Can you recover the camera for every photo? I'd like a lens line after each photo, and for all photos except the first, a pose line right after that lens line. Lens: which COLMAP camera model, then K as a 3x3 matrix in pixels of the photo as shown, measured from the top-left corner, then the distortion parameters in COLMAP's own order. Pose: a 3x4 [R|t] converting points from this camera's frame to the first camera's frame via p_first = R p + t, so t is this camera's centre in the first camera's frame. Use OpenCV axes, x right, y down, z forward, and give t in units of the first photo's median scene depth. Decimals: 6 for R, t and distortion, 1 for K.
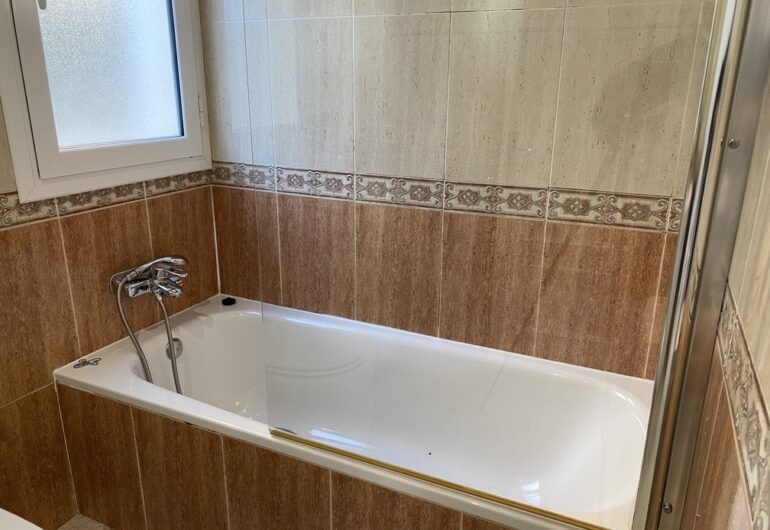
lens RADIAL K [[586.8, 0, 390.9], [0, 586.8, 257.5], [0, 0, 1]] dist [0.031234, -0.040132]
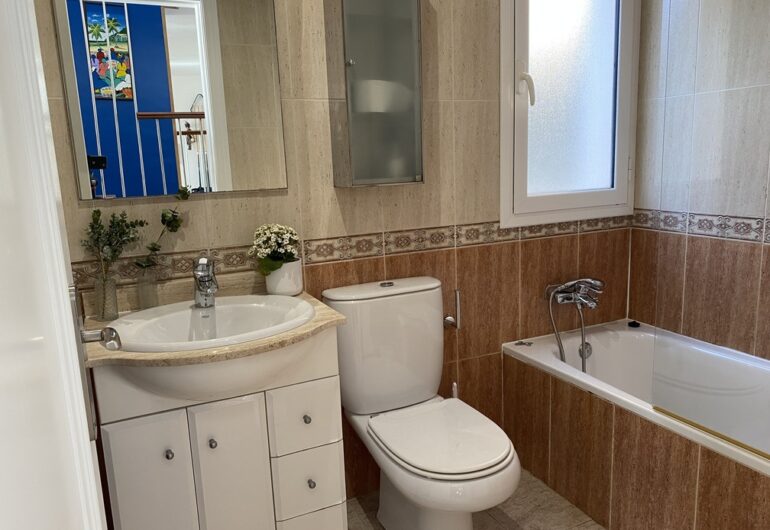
lens RADIAL K [[586.8, 0, 386.0], [0, 586.8, 265.6], [0, 0, 1]] dist [0.031234, -0.040132]
pose [[0.765600, 0.077357, -0.638649, 0.110271], [-0.147855, 0.987327, -0.057655, 0.115518], [0.626096, 0.138568, 0.767335, -0.294026]]
